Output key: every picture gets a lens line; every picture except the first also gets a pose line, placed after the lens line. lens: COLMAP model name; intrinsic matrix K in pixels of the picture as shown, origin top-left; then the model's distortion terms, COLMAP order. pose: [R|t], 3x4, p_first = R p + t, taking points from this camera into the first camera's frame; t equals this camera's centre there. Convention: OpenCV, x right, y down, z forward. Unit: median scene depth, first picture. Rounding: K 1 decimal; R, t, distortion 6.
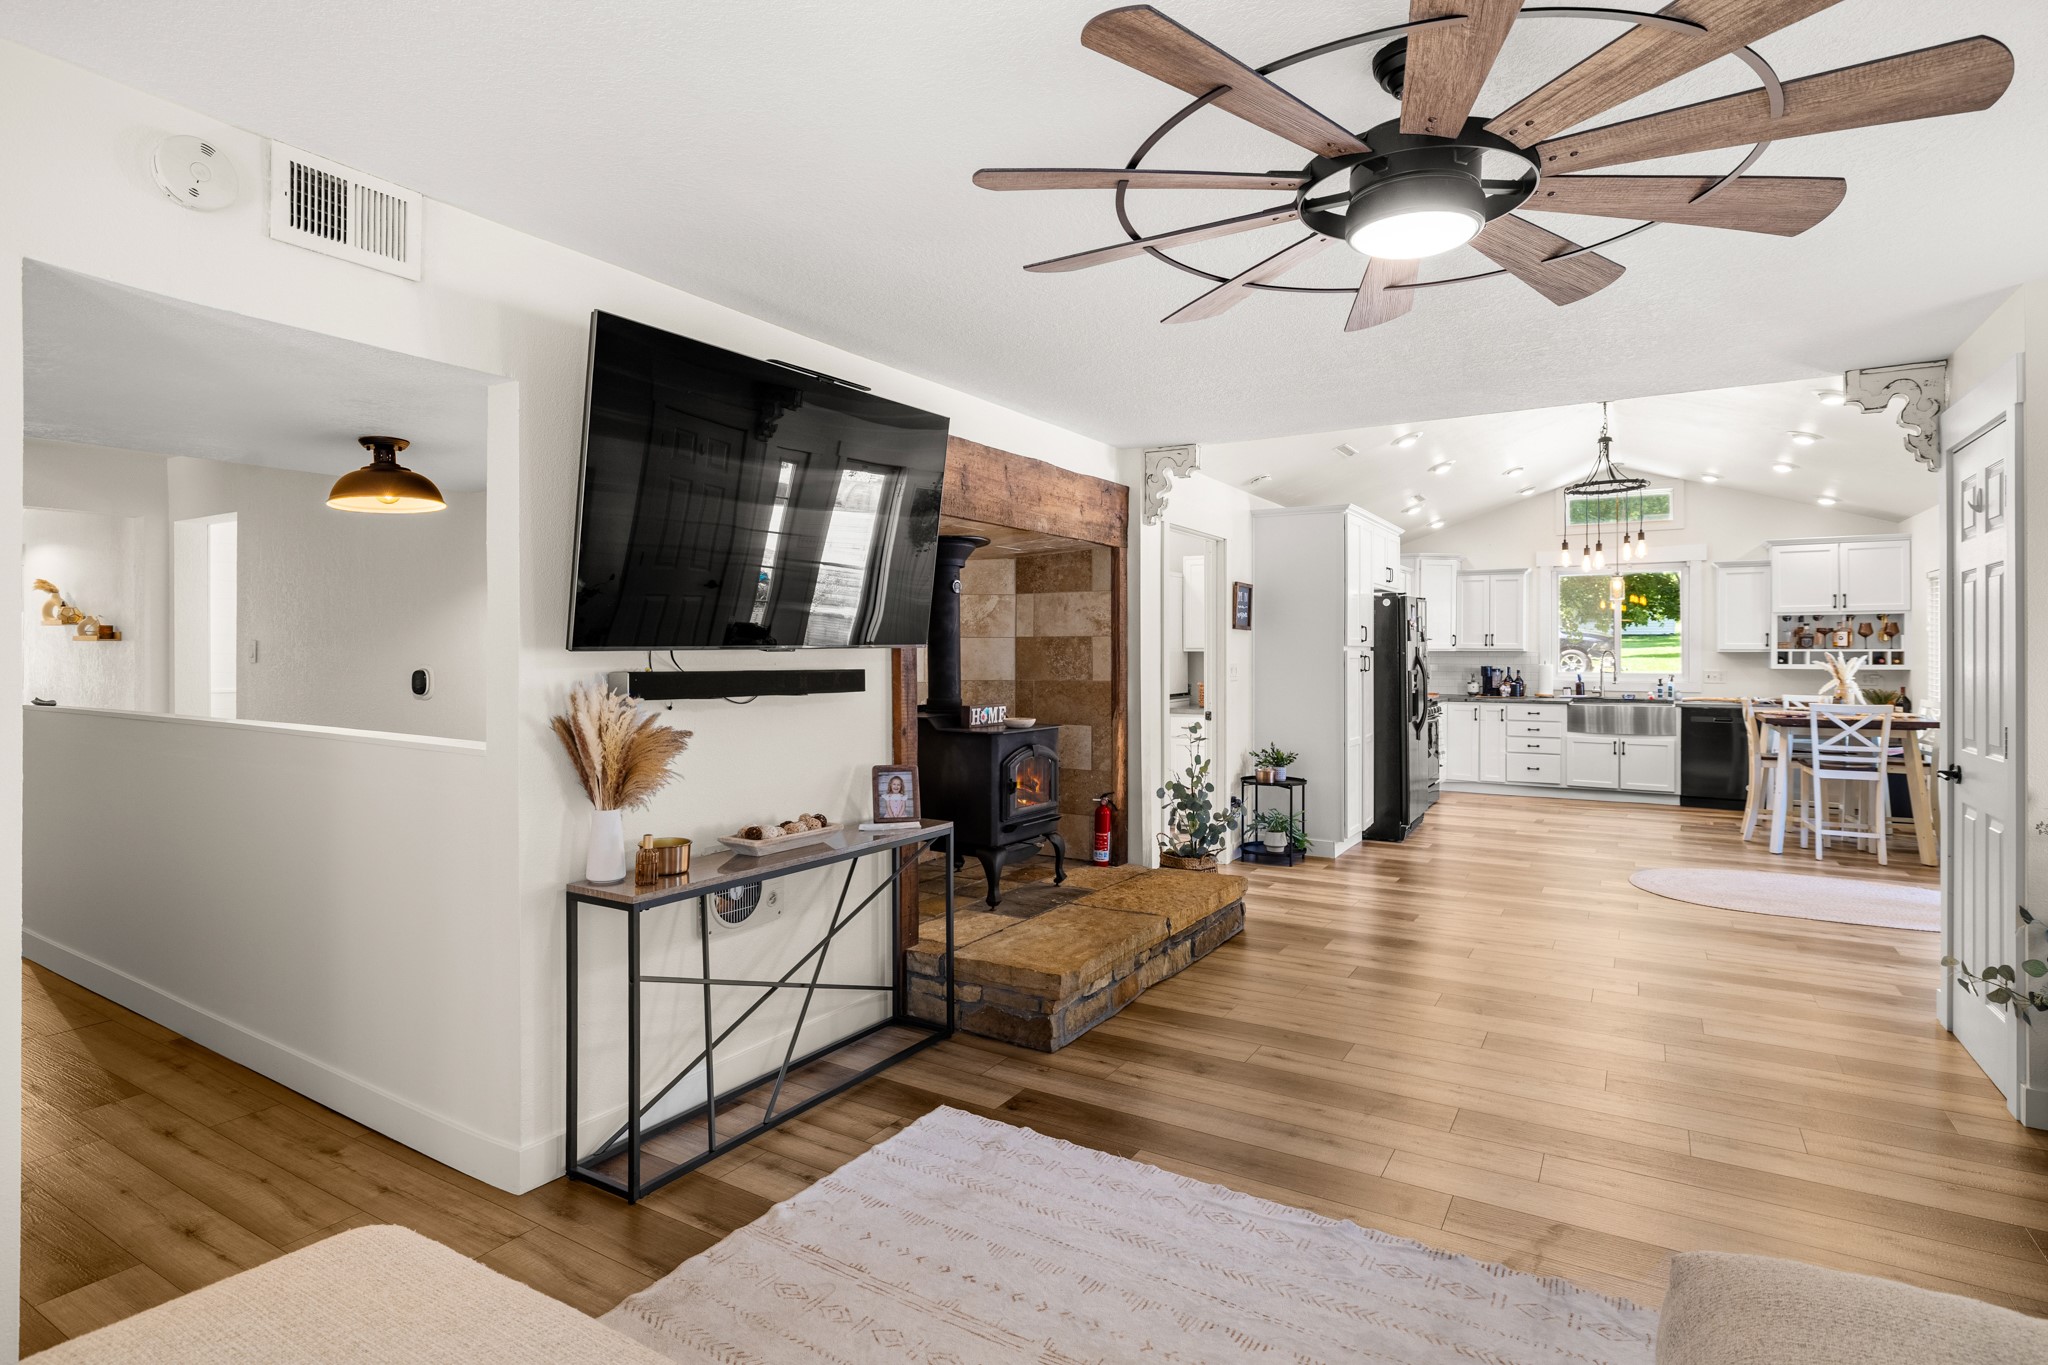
lens RADIAL K [[1029.1, 0, 1019.9], [0, 1029.1, 657.8], [0, 0, 1]] dist [0.000710, 0.000281]
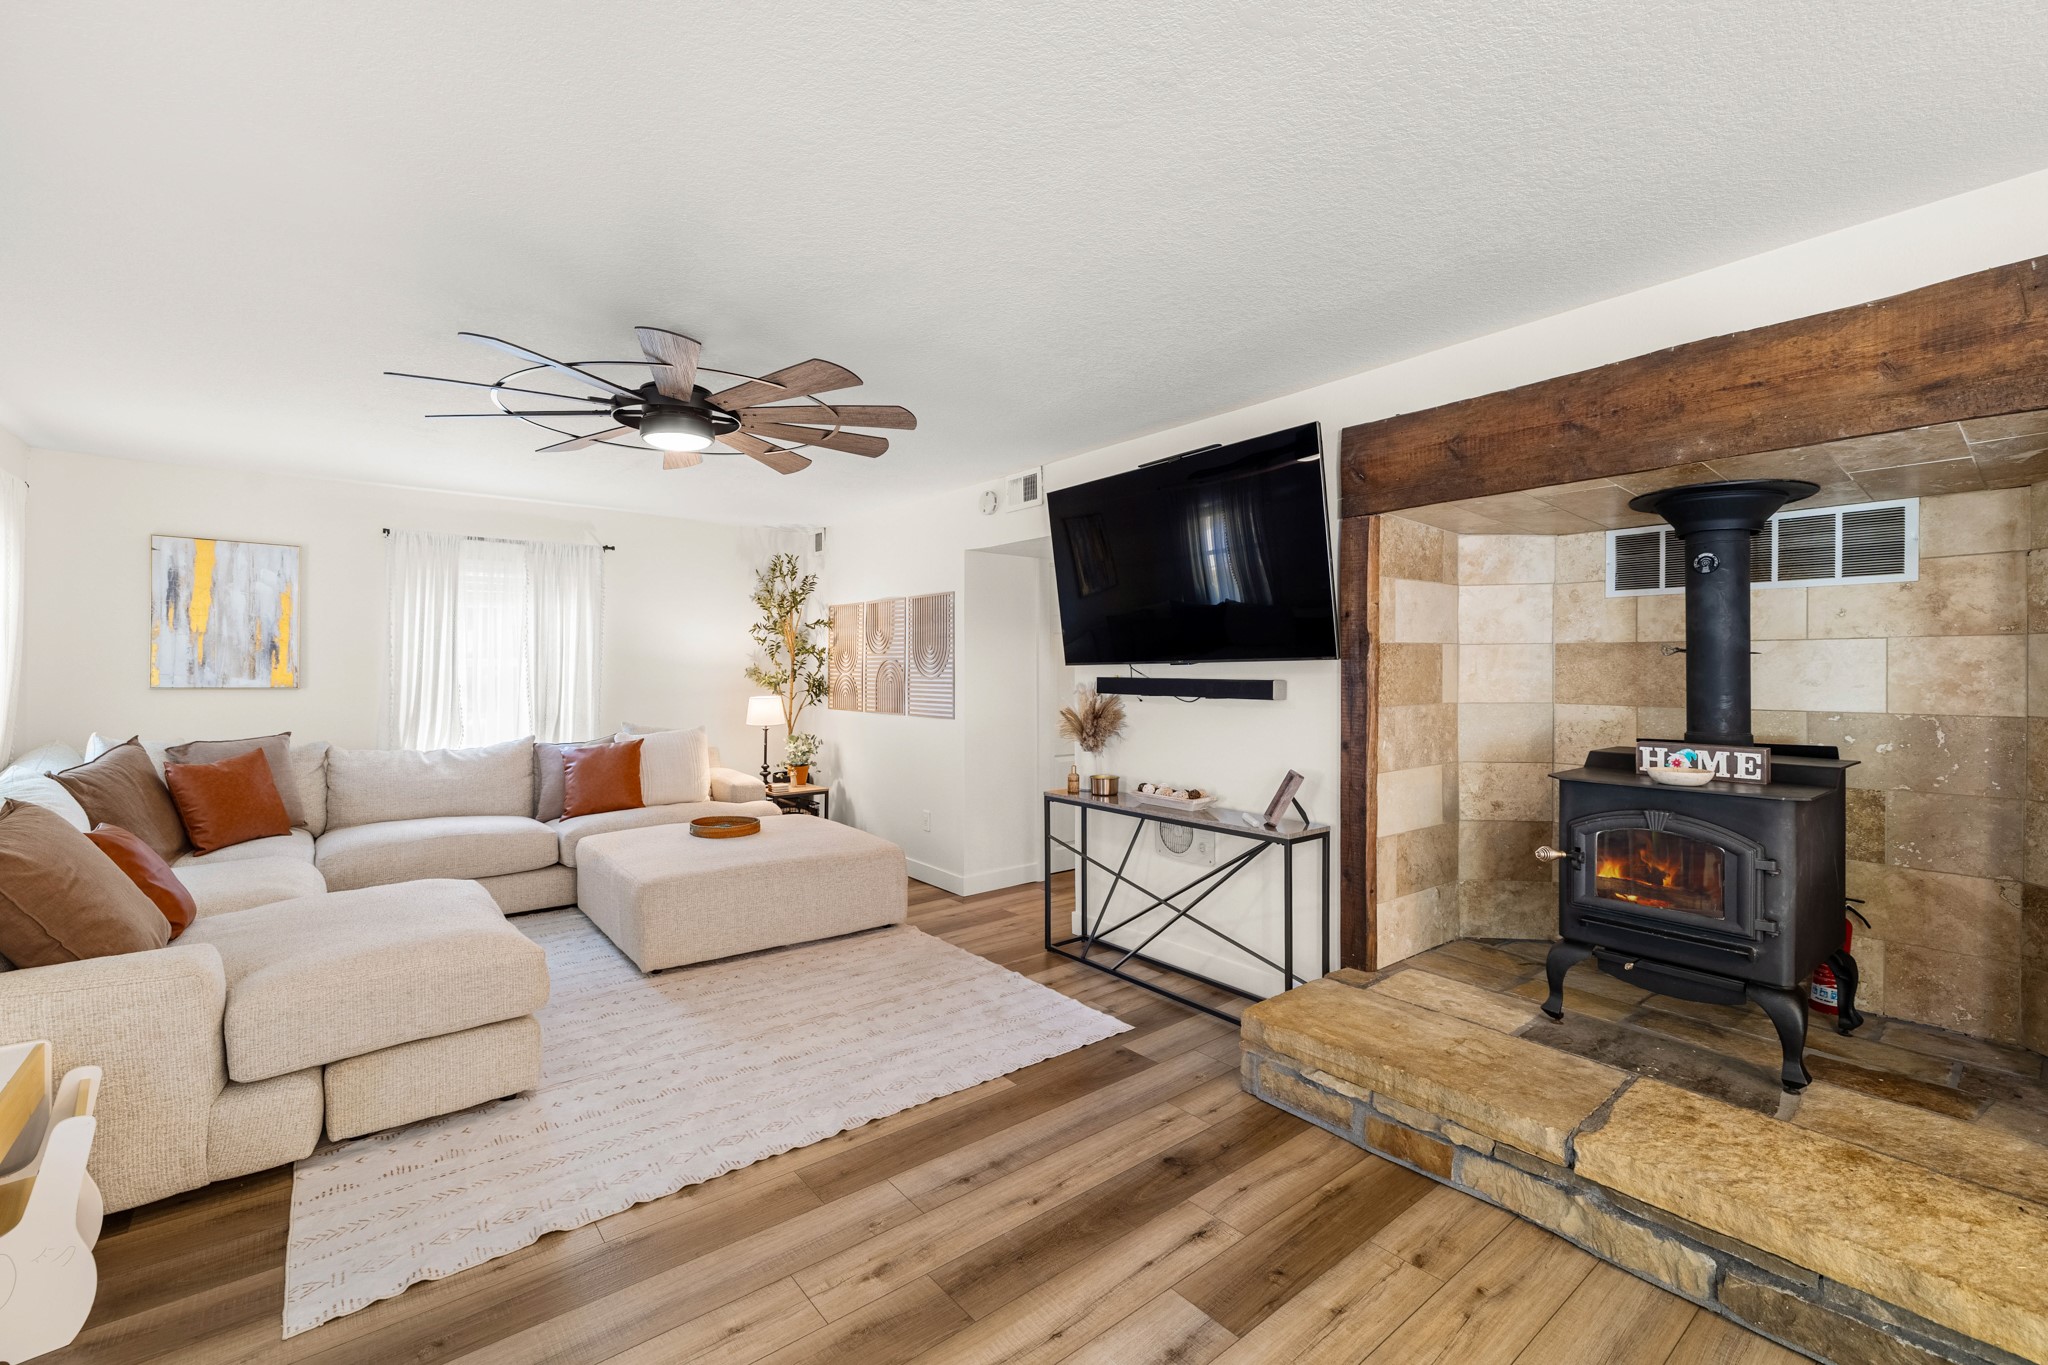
lens RADIAL K [[862.4, 0, 1024.0], [0, 862.4, 682.5], [0, 0, 1]] dist [-0.000342, -0.000035]
pose [[-0.333274, 0.008921, -0.942788, 0.751464], [-0.008184, 0.999890, 0.012354, 0.003895], [0.942794, 0.011833, -0.333165, 0.962287]]
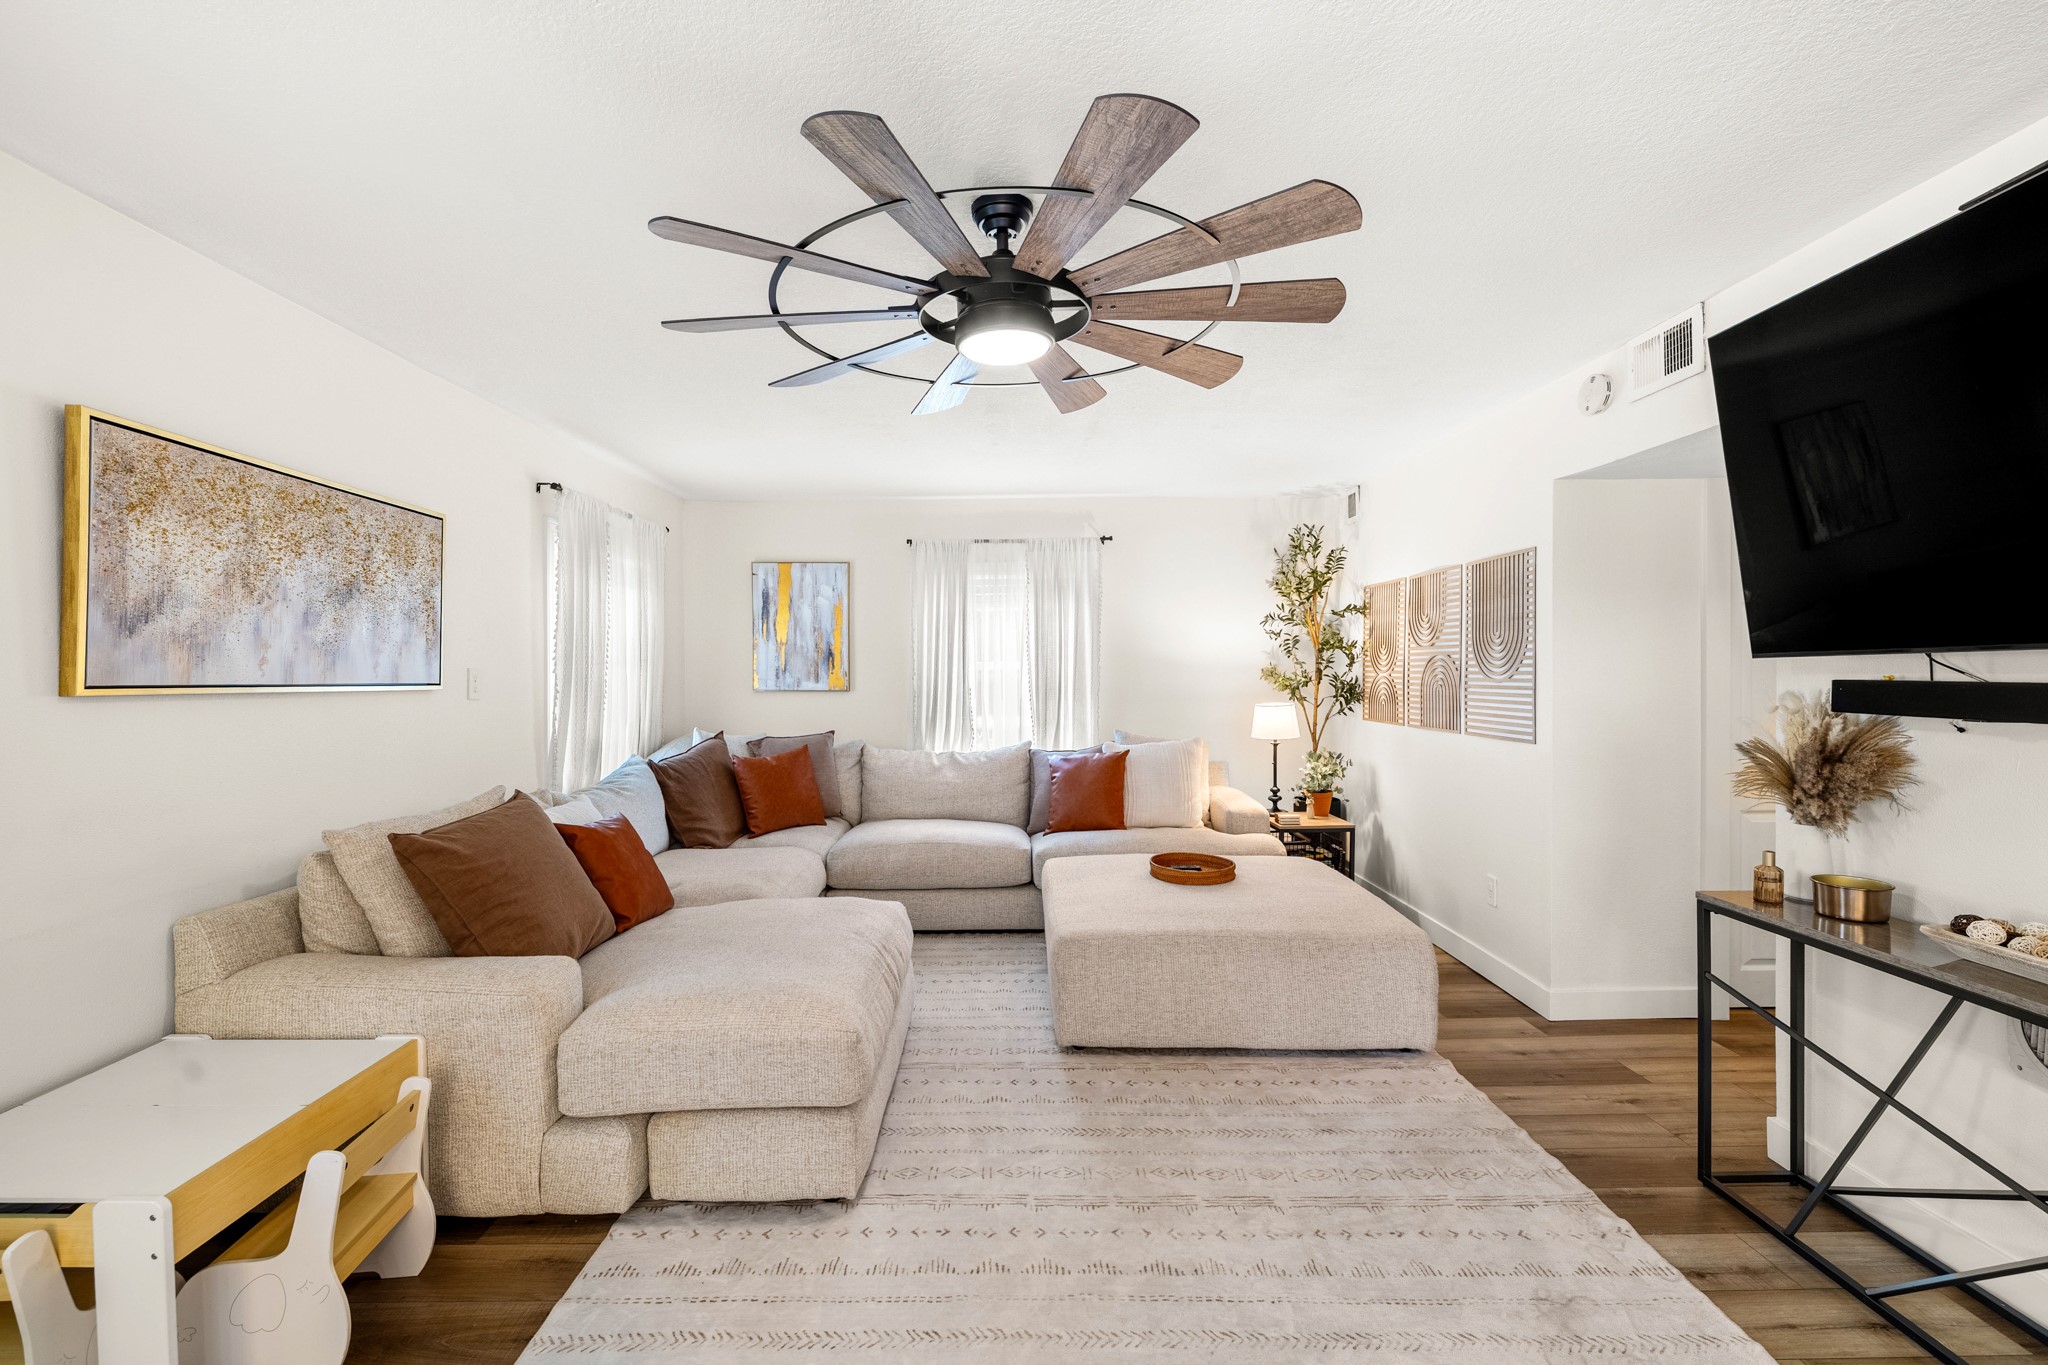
lens RADIAL K [[874.3, 0, 1008.4], [0, 874.3, 690.6], [0, 0, 1]] dist [0.001743, 0.000763]
pose [[-0.854459, 0.013972, -0.519330, 0.442997], [0.001678, 0.999707, 0.024135, 0.002219], [0.519516, 0.019751, -0.854233, 0.892673]]
